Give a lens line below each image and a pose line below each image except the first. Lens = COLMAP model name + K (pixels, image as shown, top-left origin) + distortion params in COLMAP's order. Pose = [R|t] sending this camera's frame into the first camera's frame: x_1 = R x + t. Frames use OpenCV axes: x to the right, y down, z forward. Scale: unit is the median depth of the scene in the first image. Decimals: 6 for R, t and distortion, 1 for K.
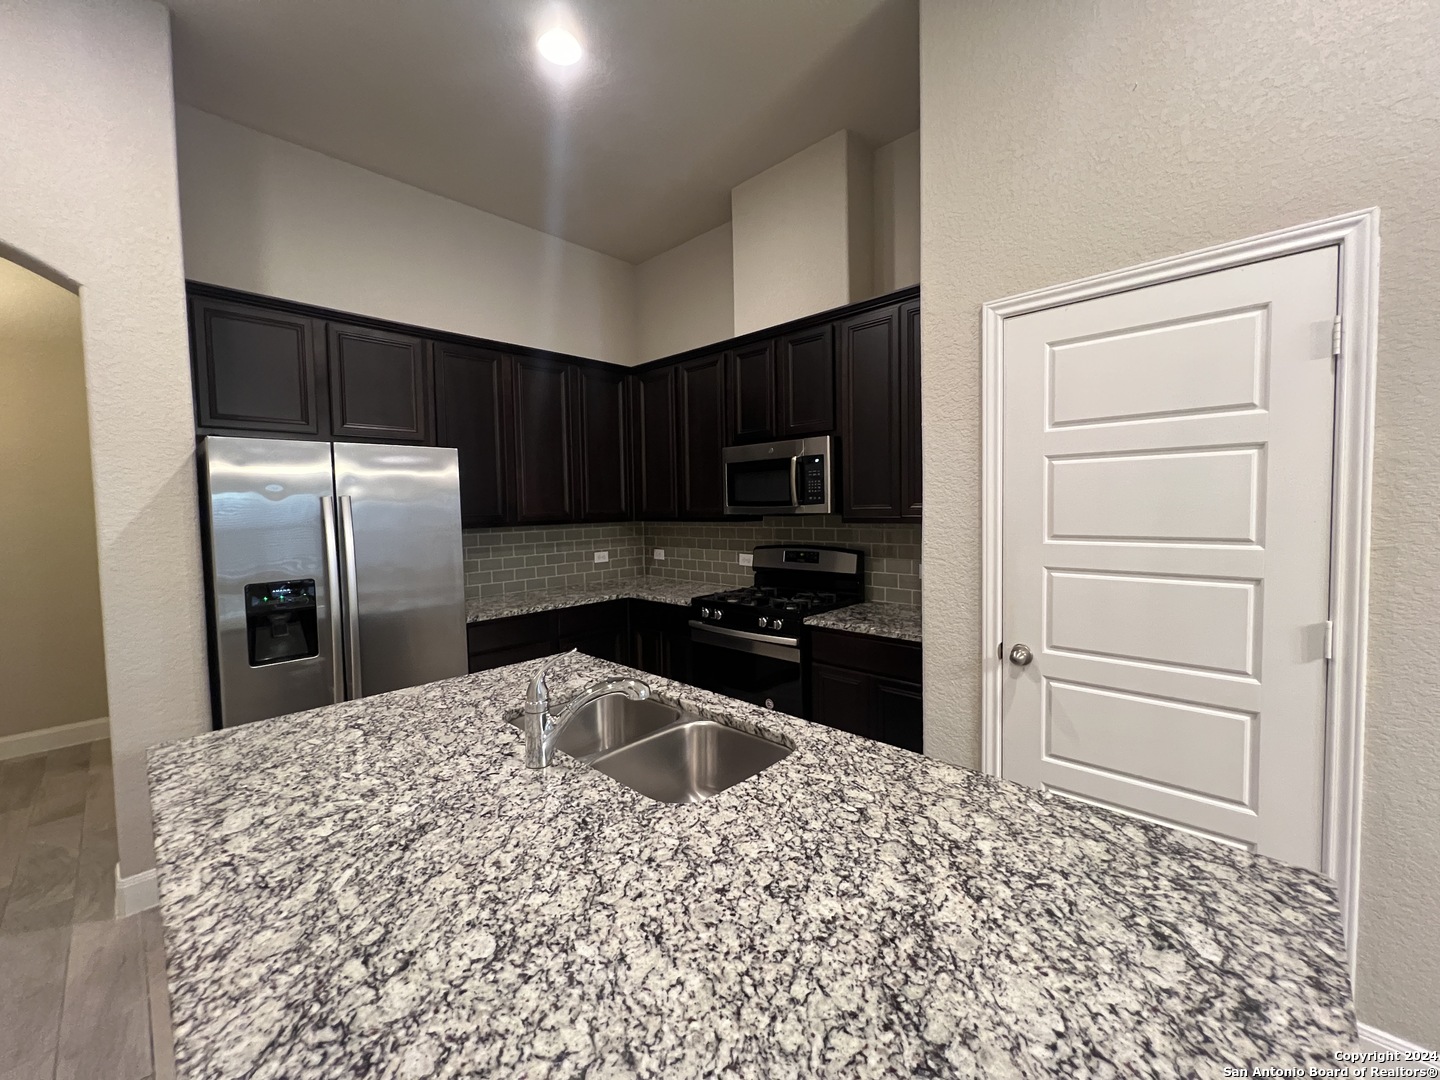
lens RADIAL K [[578.2, 0, 717.7], [0, 578.2, 532.5], [0, 0, 1]] dist [-0.000498, 0.000610]
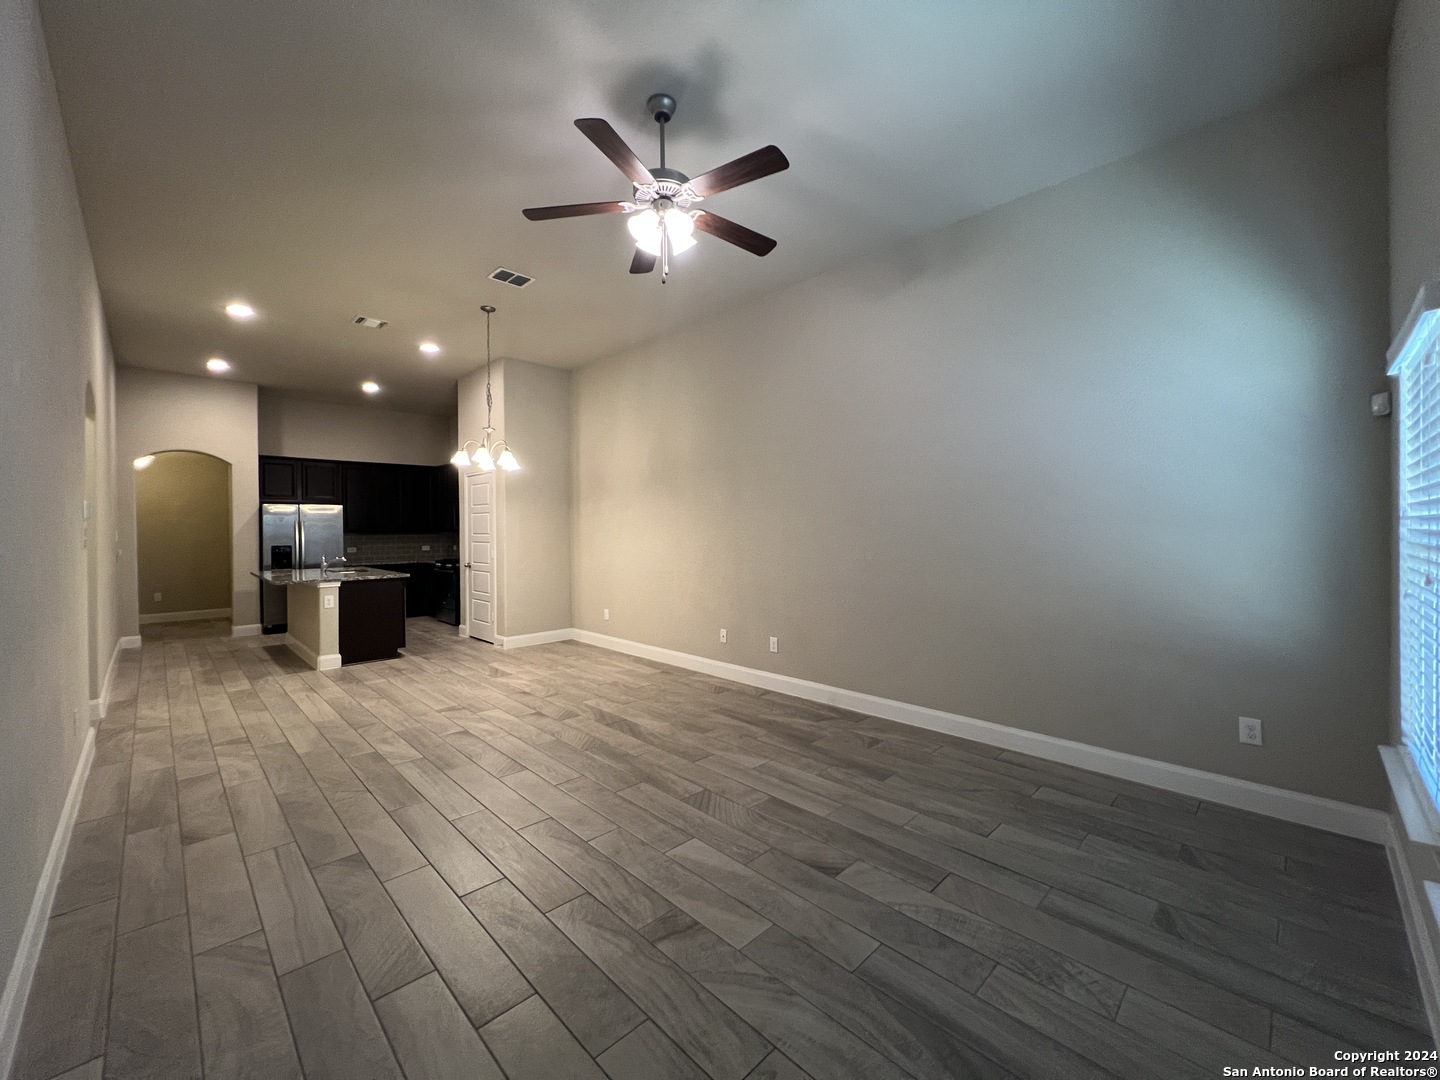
lens RADIAL K [[576.7, 0, 715.7], [0, 576.7, 530.5], [0, 0, 1]] dist [-0.000506, 0.000934]
pose [[0.999406, 0.010863, -0.032716, 1.858514], [-0.012290, 0.998968, -0.043734, 0.108411], [0.032207, 0.044110, 0.998507, -2.252308]]
